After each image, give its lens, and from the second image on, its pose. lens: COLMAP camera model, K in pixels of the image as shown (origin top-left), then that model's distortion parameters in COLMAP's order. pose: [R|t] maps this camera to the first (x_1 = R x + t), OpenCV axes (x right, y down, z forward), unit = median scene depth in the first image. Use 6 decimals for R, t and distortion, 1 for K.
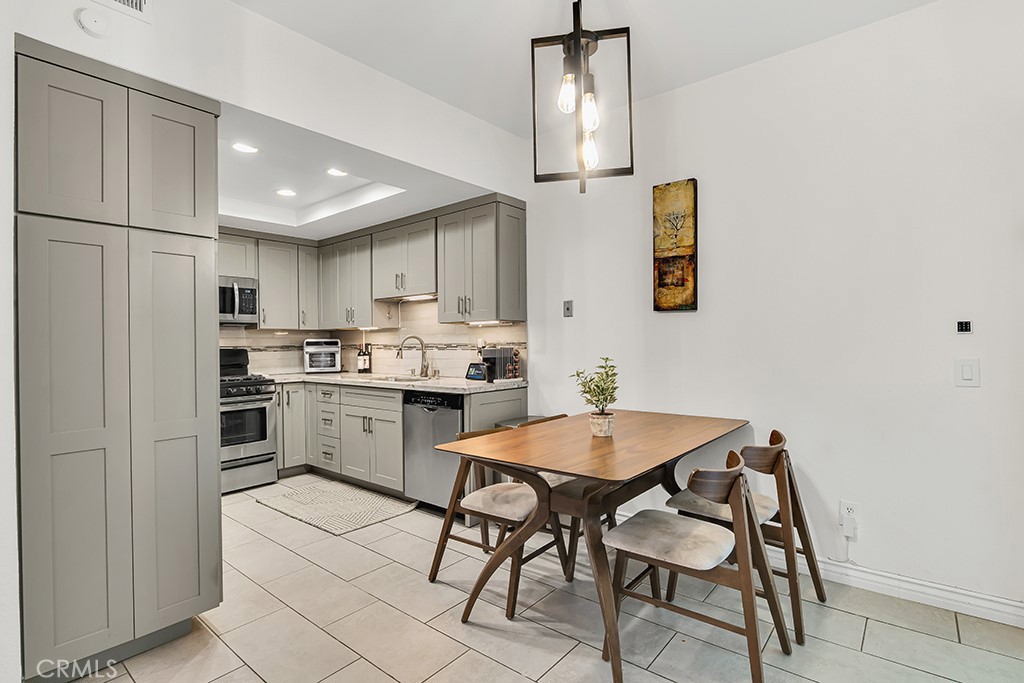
lens RADIAL K [[498.4, 0, 512.0], [0, 498.4, 341.5], [0, 0, 1]] dist [-0.003162, -0.000235]
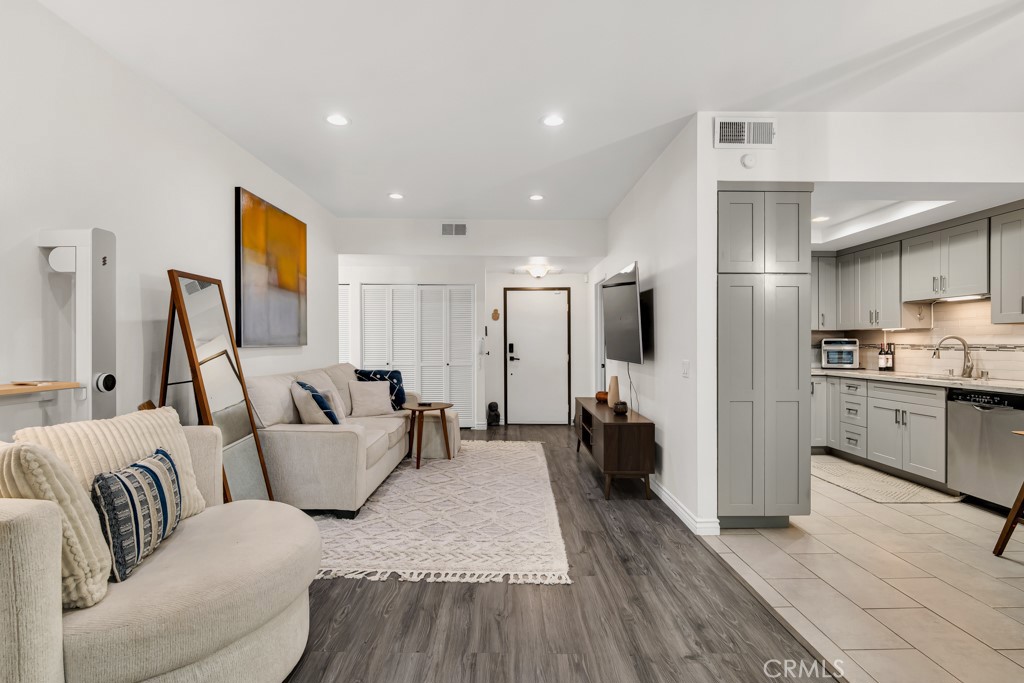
lens RADIAL K [[498.4, 0, 512.0], [0, 498.4, 341.5], [0, 0, 1]] dist [-0.003162, -0.000235]
pose [[0.652943, 0.011756, -0.757316, -0.018139], [-0.008049, 0.999931, 0.008582, -0.002393], [0.757365, 0.000493, 0.652992, -0.330355]]
